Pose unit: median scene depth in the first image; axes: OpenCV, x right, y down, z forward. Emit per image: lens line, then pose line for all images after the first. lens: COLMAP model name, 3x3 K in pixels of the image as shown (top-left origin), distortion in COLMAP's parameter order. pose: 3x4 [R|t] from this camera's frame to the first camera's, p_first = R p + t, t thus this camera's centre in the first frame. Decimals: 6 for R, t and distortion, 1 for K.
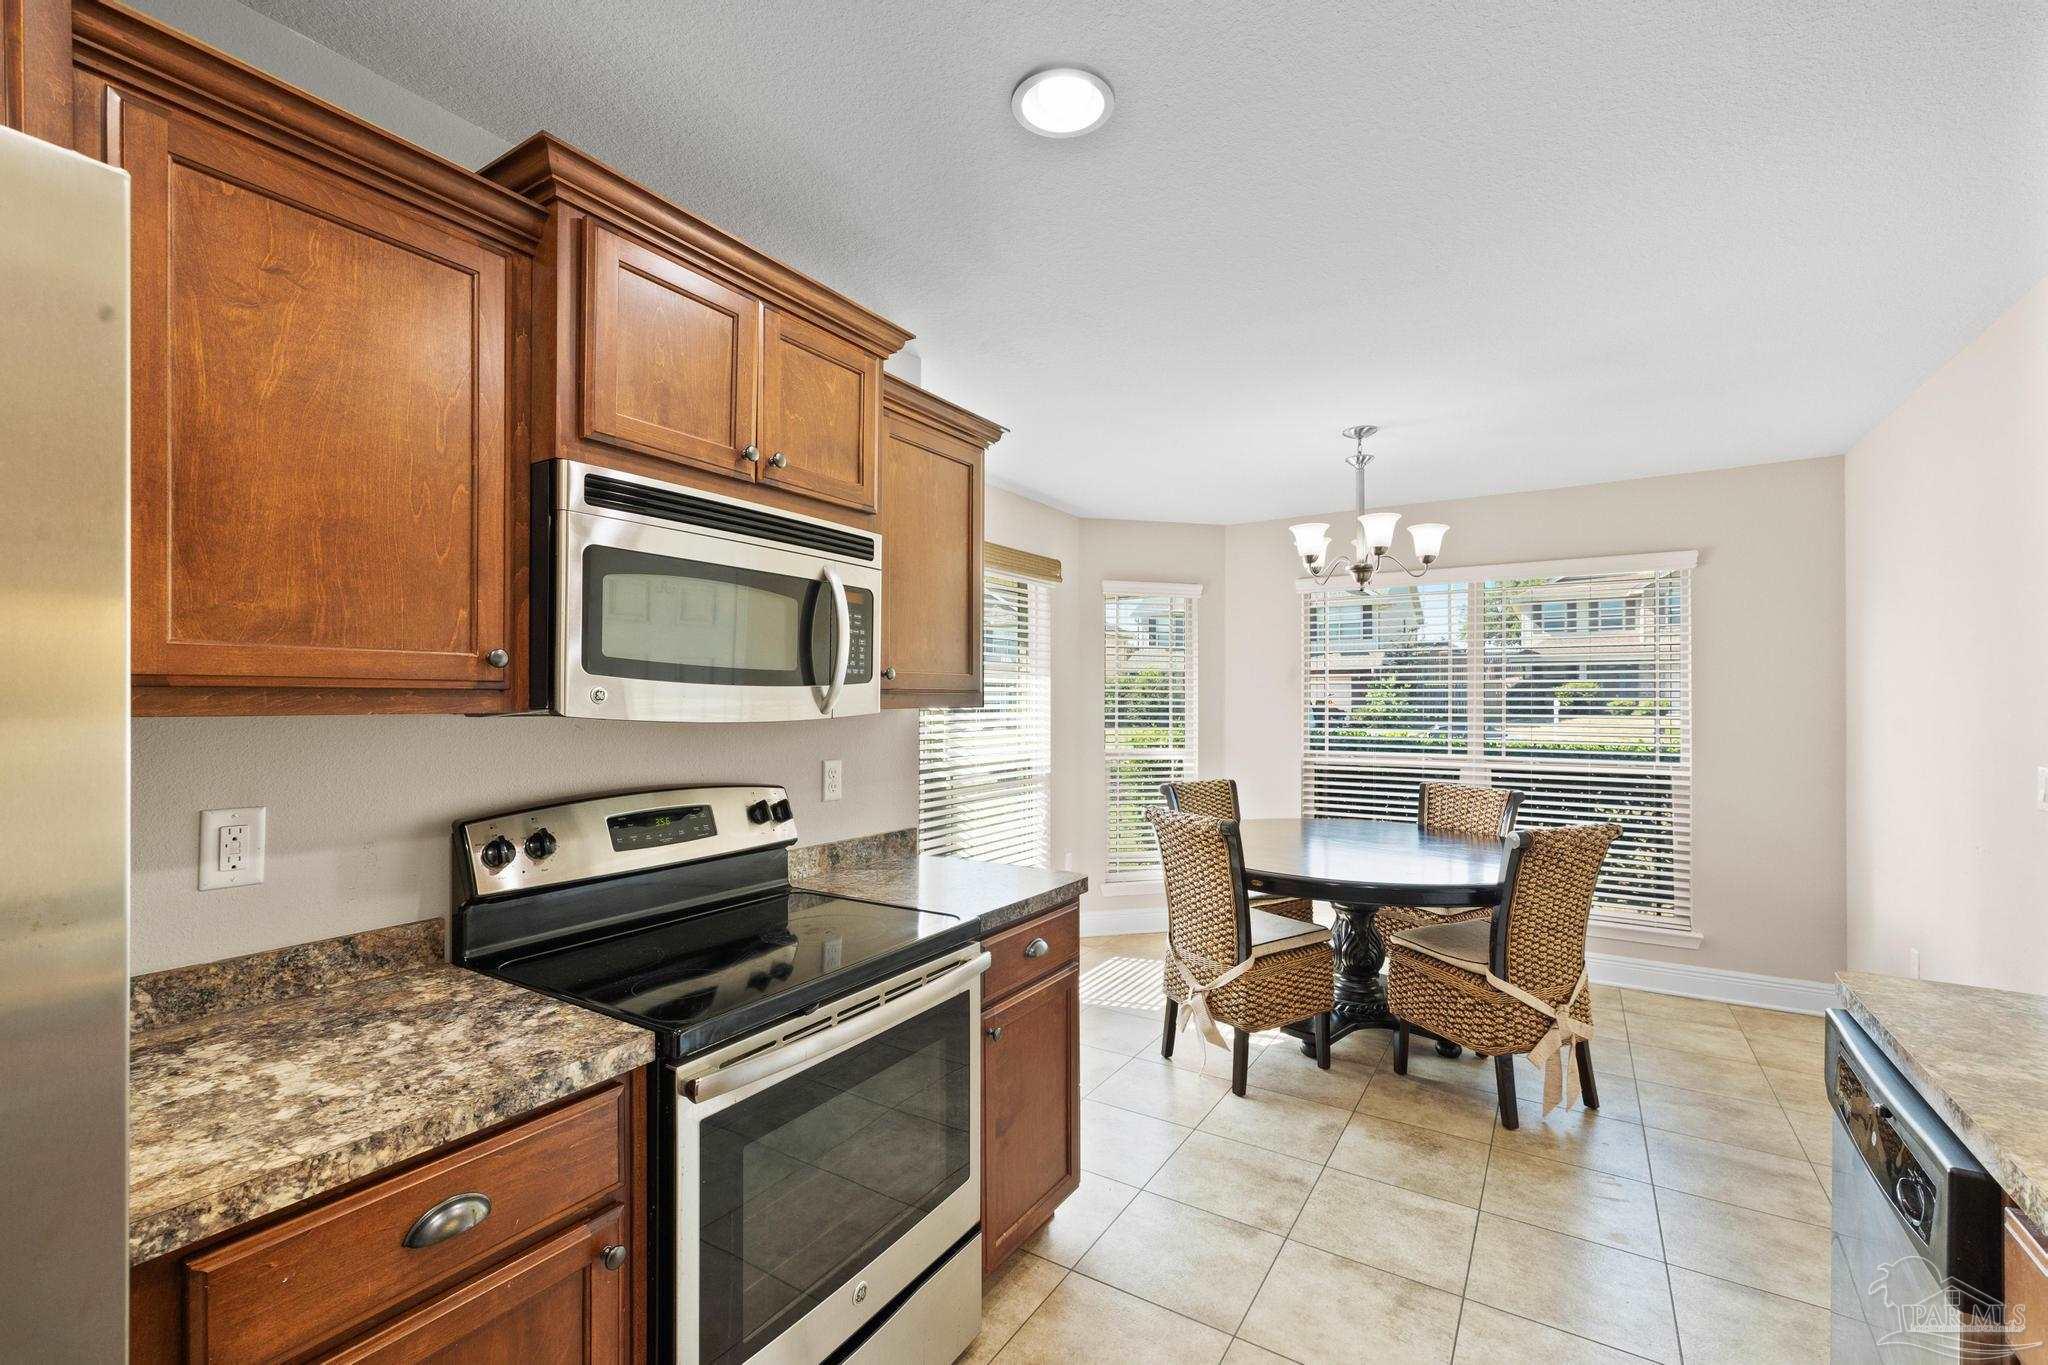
lens RADIAL K [[867.9, 0, 1024.9], [0, 867.9, 691.5], [0, 0, 1]] dist [0.002619, 0.000352]
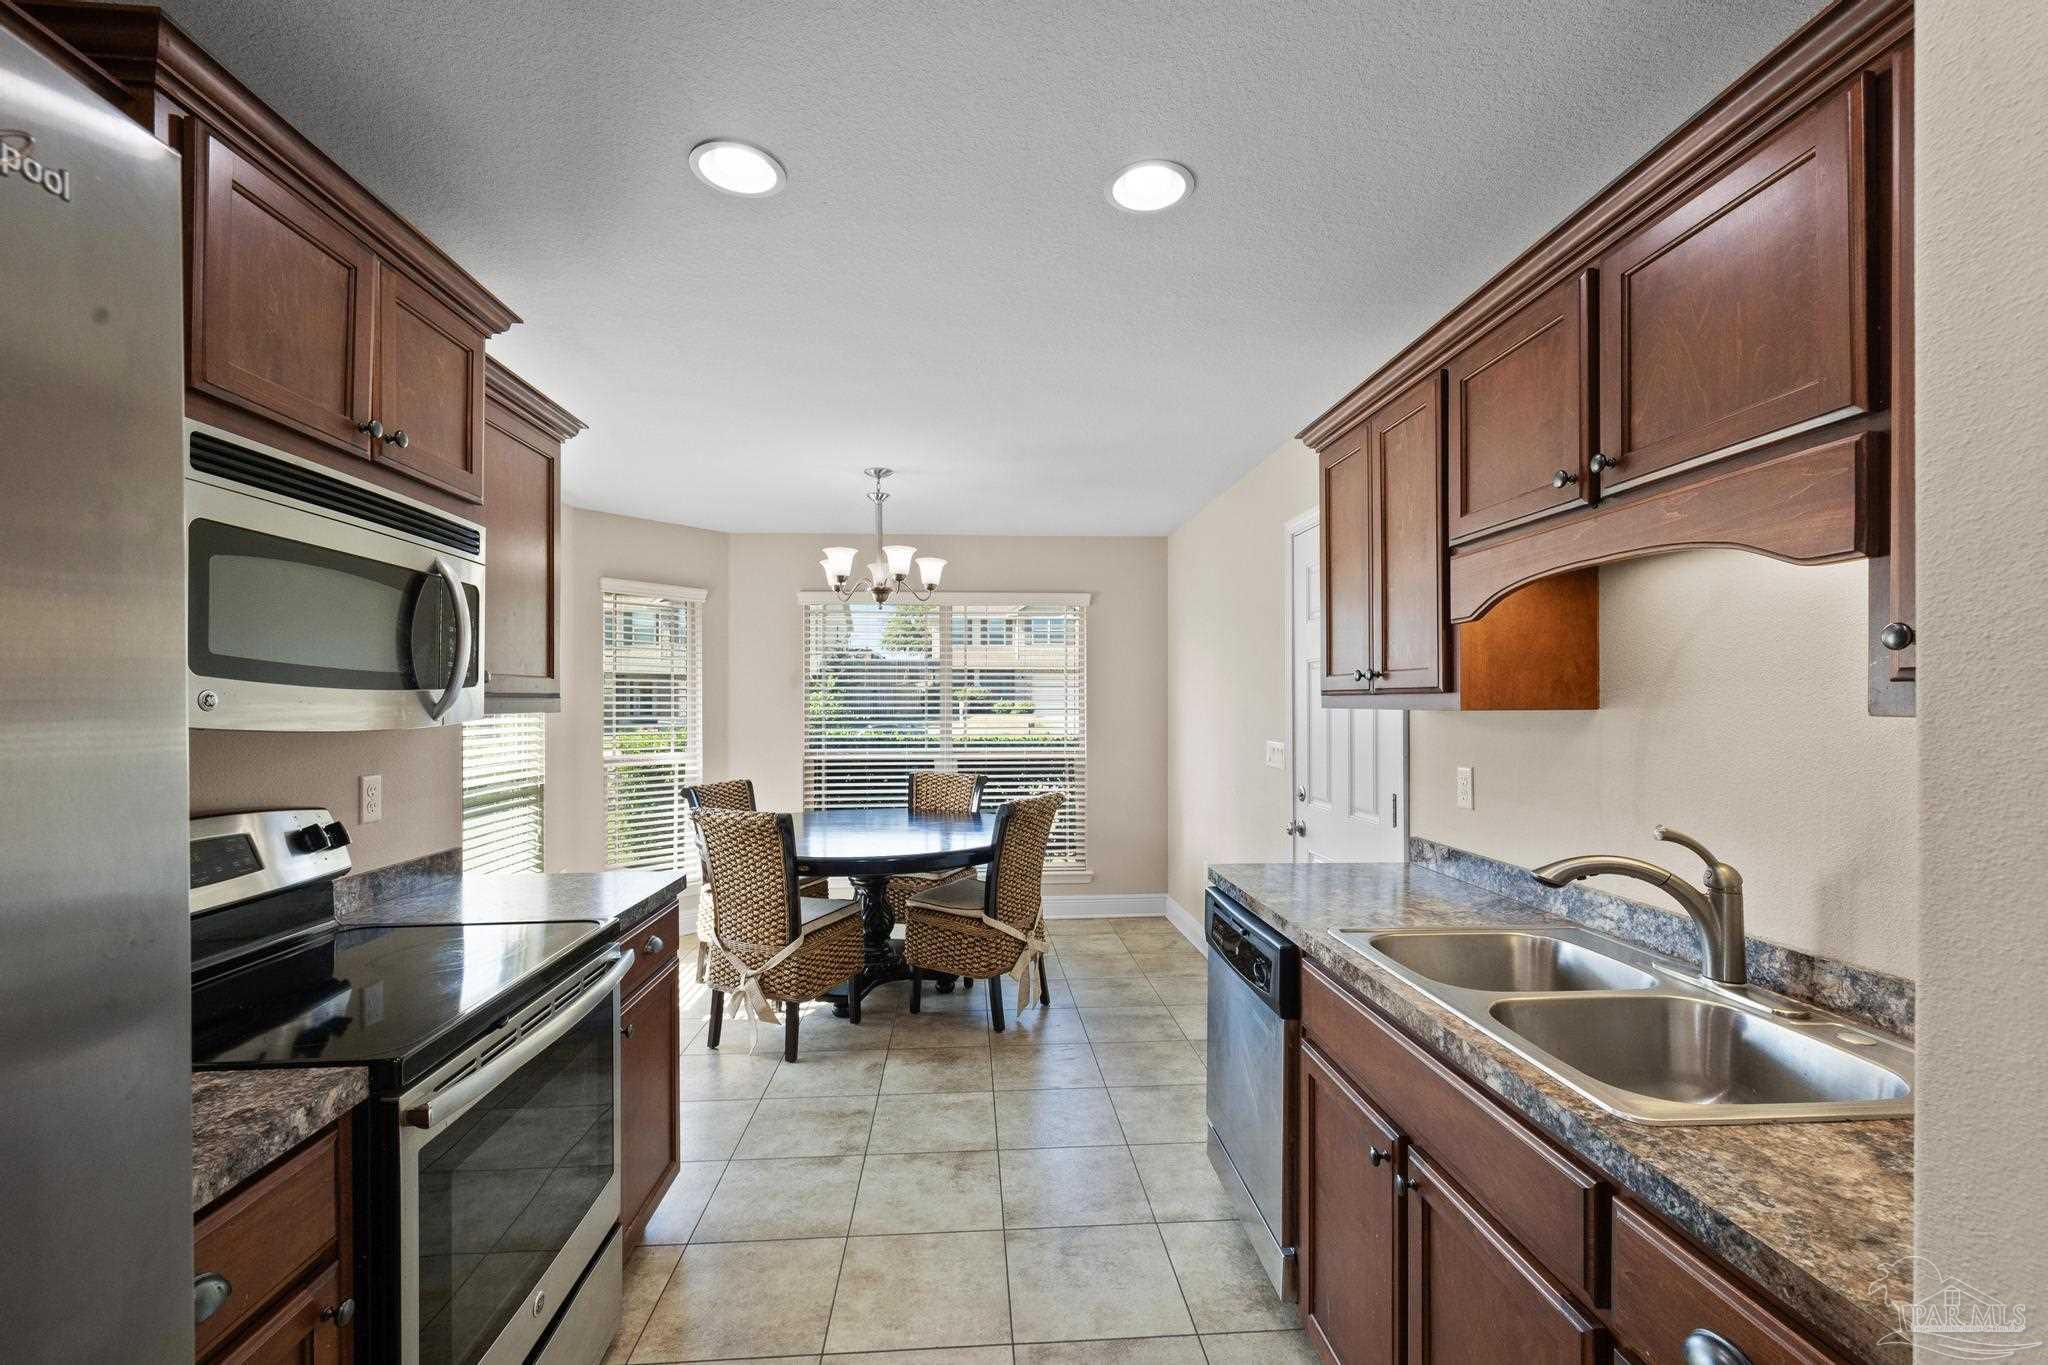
lens RADIAL K [[867.9, 0, 1033.6], [0, 867.9, 698.5], [0, 0, 1]] dist [0.002619, 0.000352]
pose [[0.800280, 0.000395, 0.599626, -0.213640], [-0.003263, 0.999988, 0.003696, -0.001894], [-0.599617, -0.004915, 0.800272, -0.082494]]
